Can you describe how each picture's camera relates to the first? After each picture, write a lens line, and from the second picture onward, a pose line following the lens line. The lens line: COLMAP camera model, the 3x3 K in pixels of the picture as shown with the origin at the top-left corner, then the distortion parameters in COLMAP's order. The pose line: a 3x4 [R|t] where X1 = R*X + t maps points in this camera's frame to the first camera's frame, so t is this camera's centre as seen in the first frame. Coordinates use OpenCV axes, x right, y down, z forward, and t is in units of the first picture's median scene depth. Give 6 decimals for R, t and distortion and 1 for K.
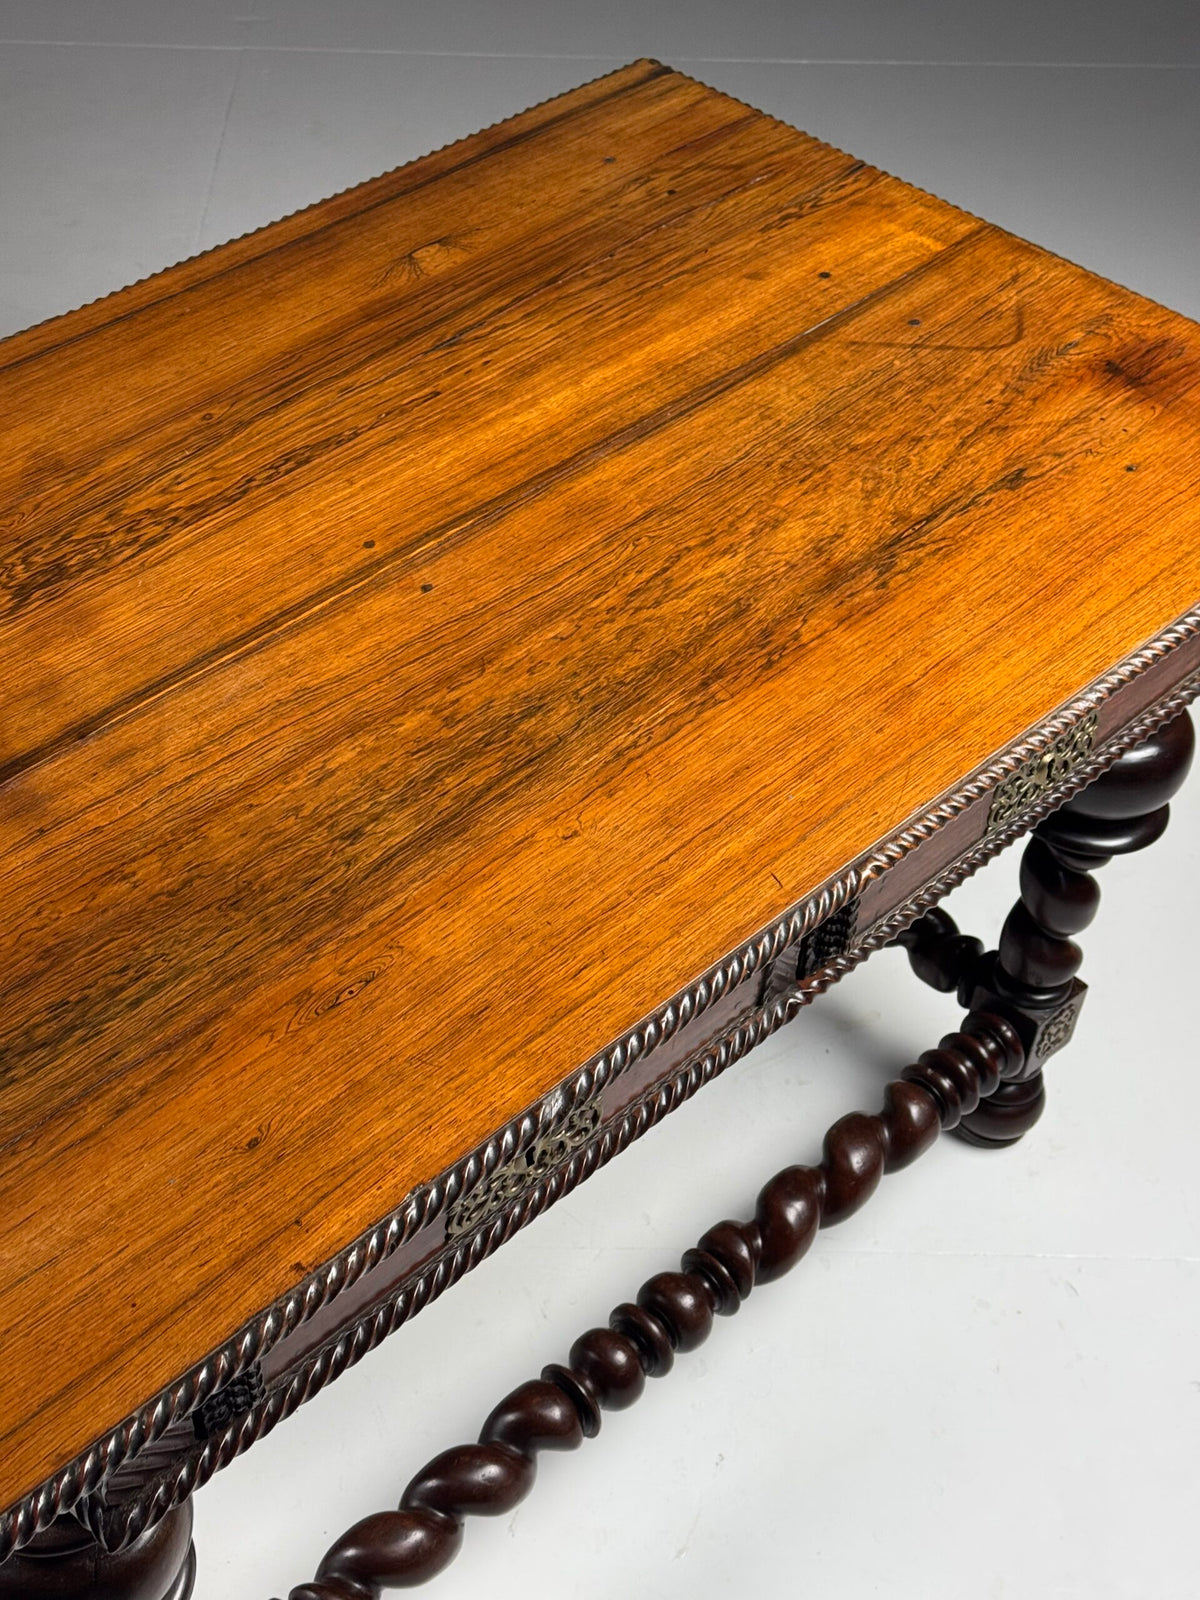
lens RADIAL K [[2227.7, 0, 599.6], [0, 2227.7, 786.4], [0, 0, 1]] dist [0.140905, -0.044786]
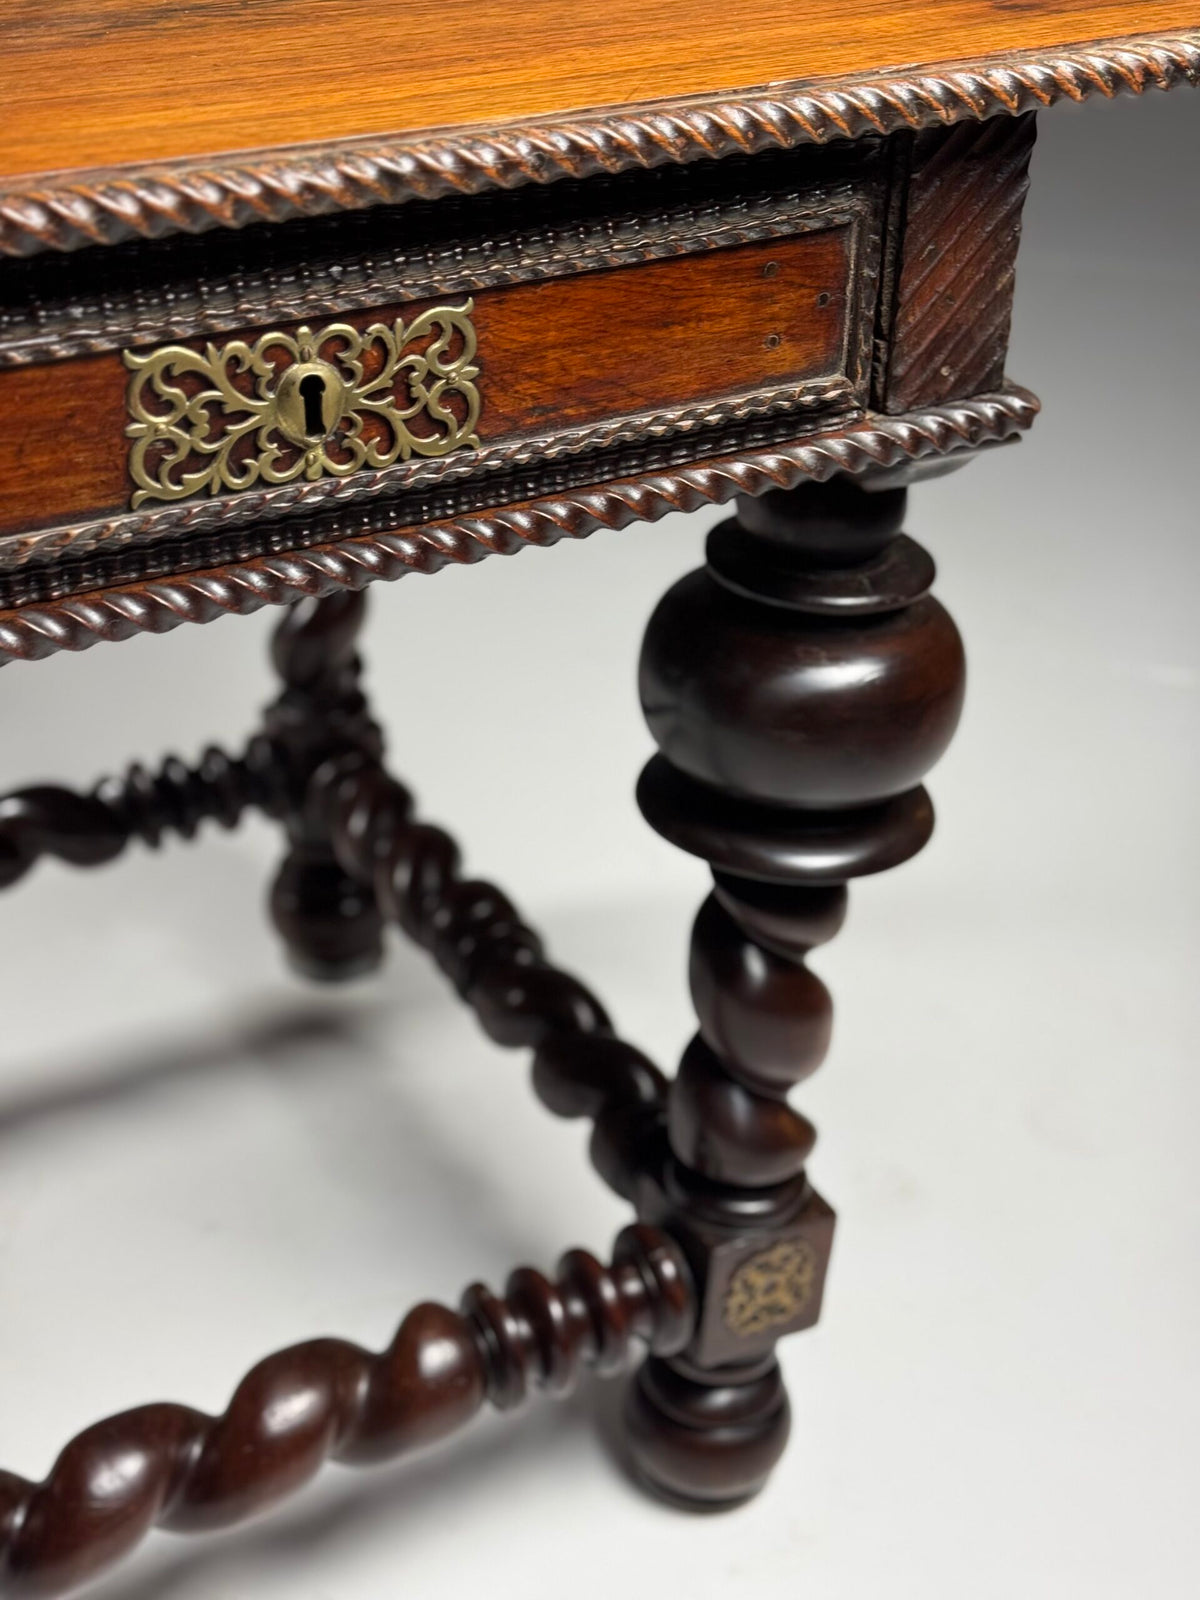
lens RADIAL K [[2227.7, 0, 599.6], [0, 2227.7, 786.4], [0, 0, 1]] dist [0.140905, -0.044786]
pose [[0.961751, 0.132339, -0.239838, 0.362322], [-0.183562, 0.961249, -0.205683, 0.145646], [0.203324, 0.241841, 0.948774, 0.568829]]
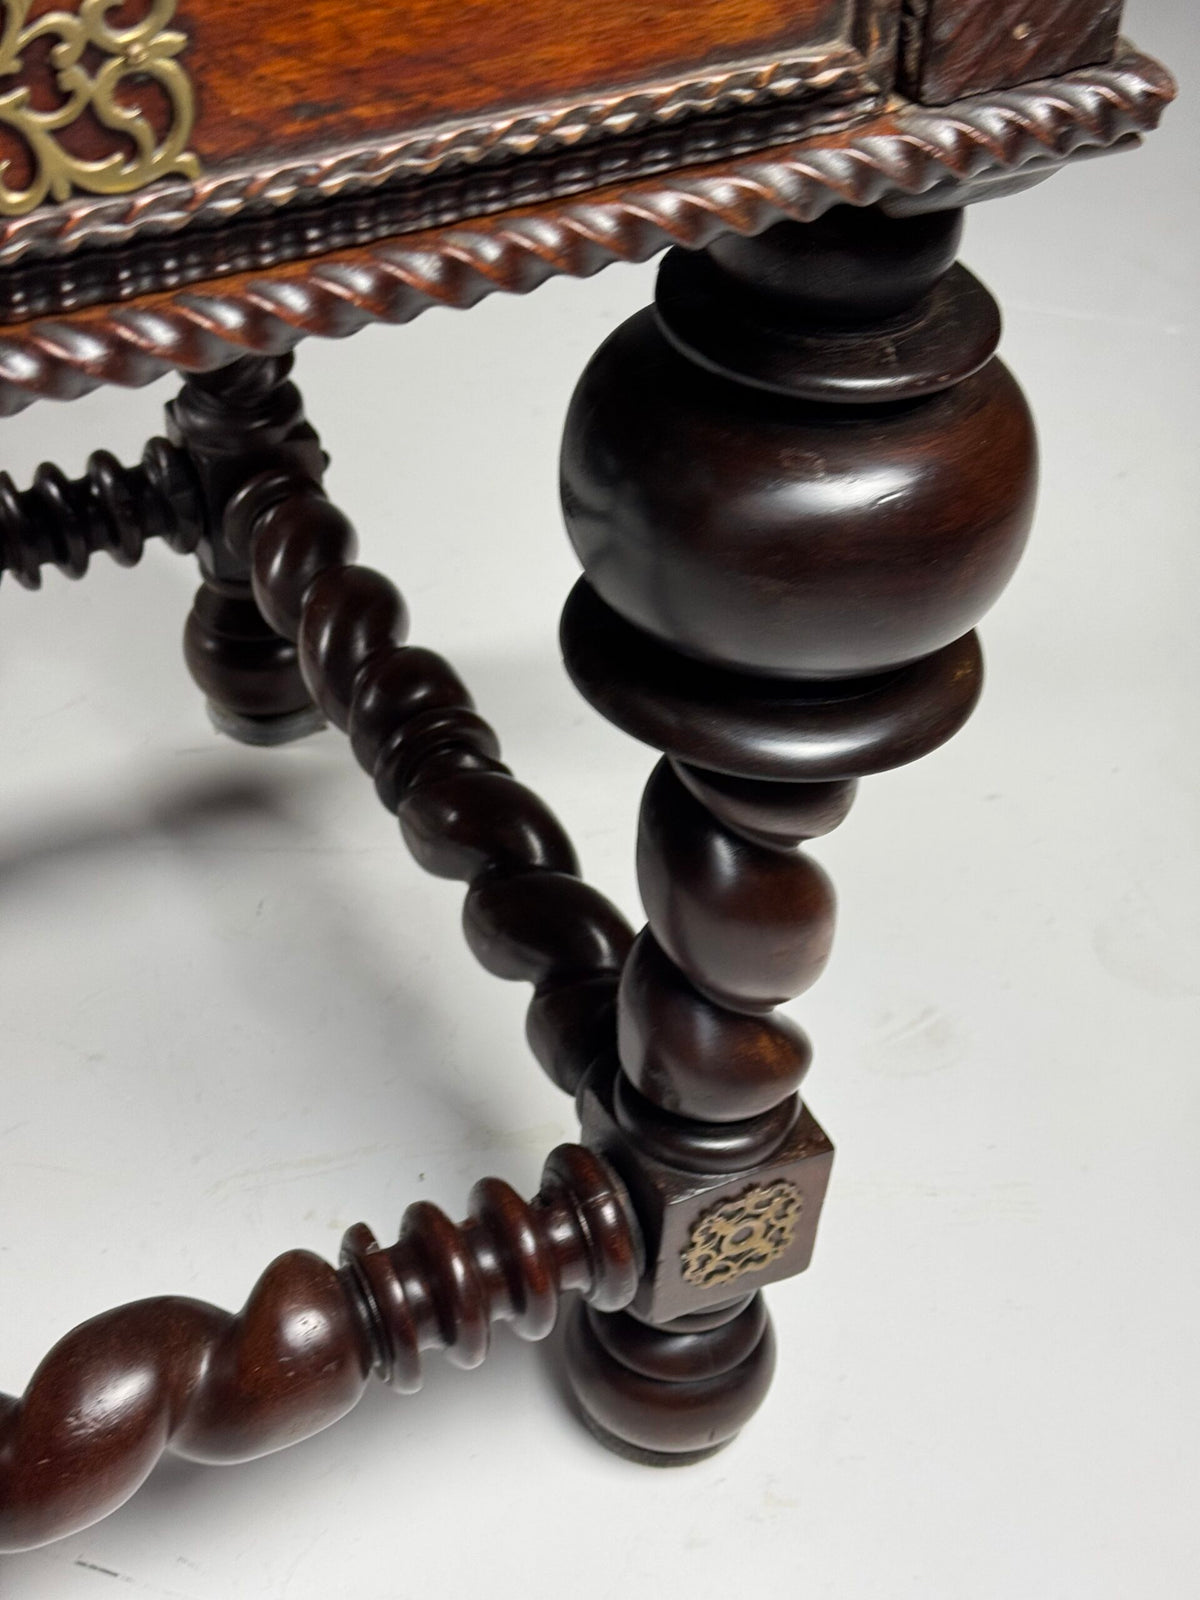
lens RADIAL K [[2242.5, 0, 594.8], [0, 2242.5, 804.6], [0, 0, 1]] dist [0.192394, -0.409832]
pose [[0.948709, 0.199622, -0.245157, 0.345476], [-0.210716, 0.977351, -0.019608, 0.056128], [0.235690, 0.070261, 0.969285, 0.737805]]
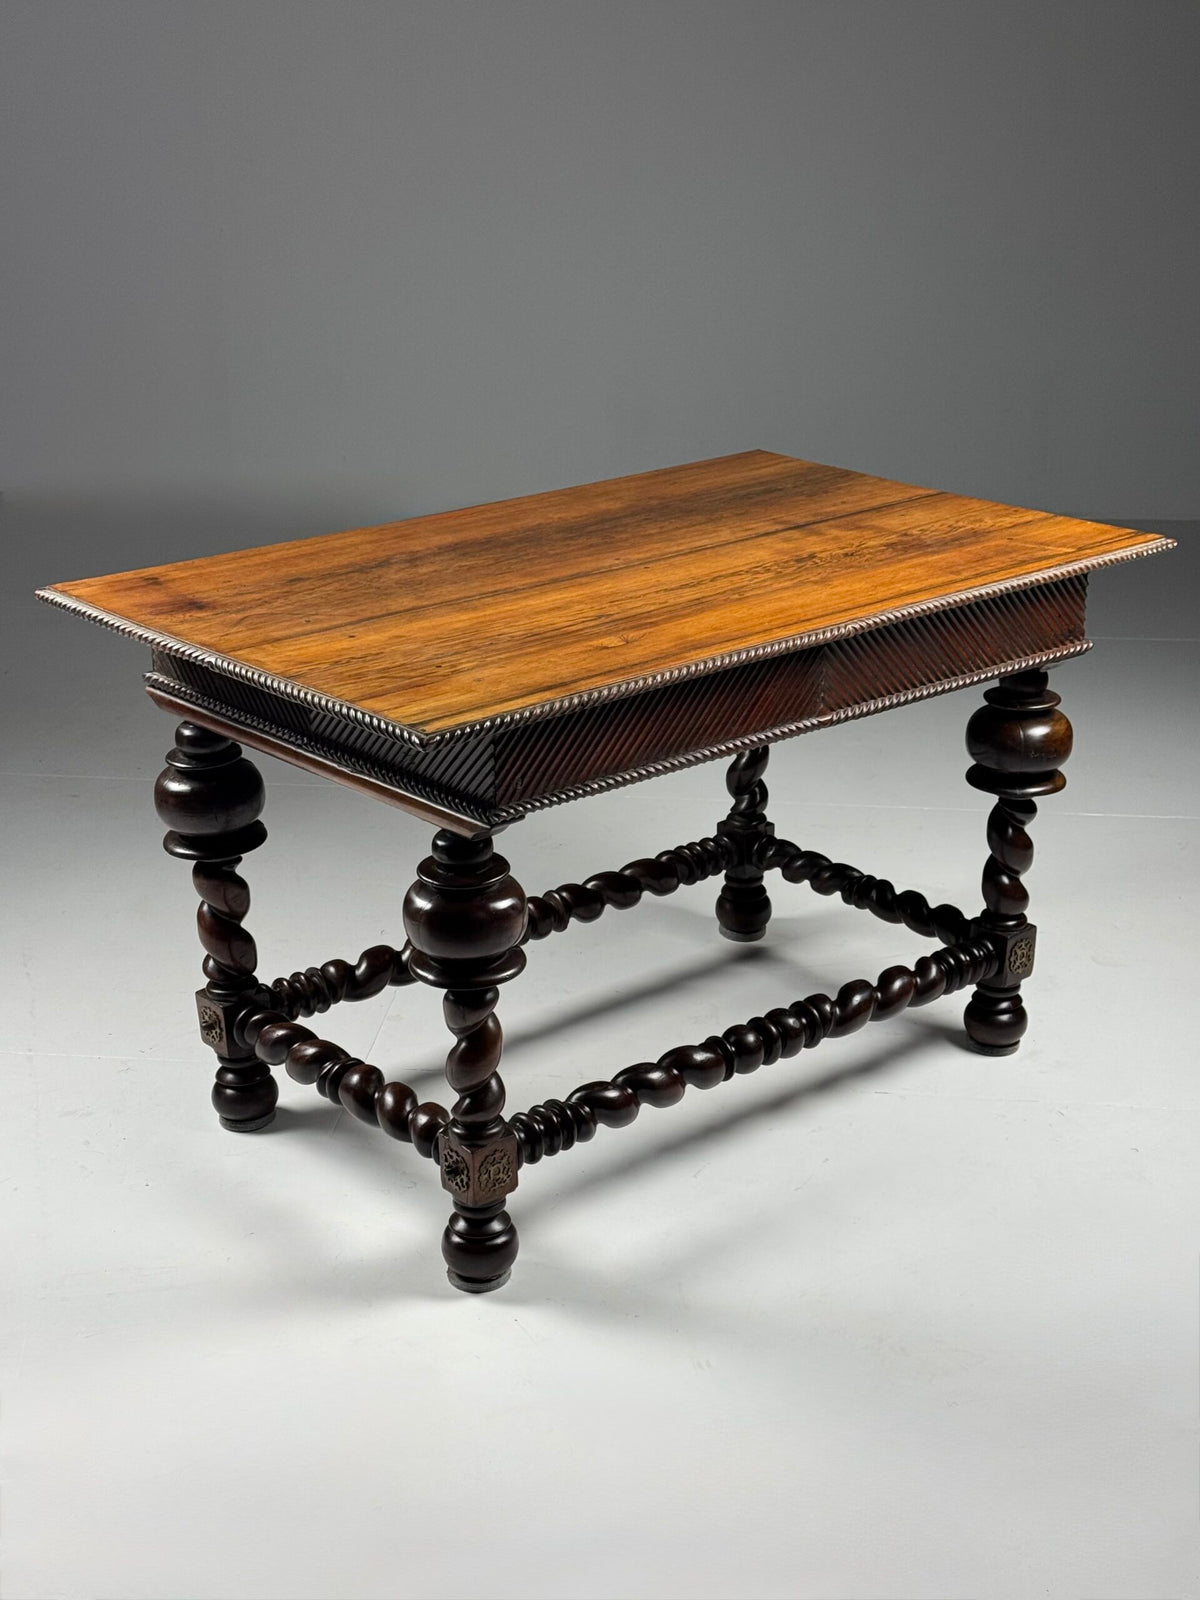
lens RADIAL K [[2331.0, 0, 587.5], [0, 2331.0, 817.4], [0, 0, 1]] dist [0.156181, -0.145710]
pose [[-0.997496, -0.044543, 0.054929, -0.169305], [0.030095, 0.435509, 0.899681, -1.800423], [-0.063996, 0.899082, -0.433078, 2.029921]]
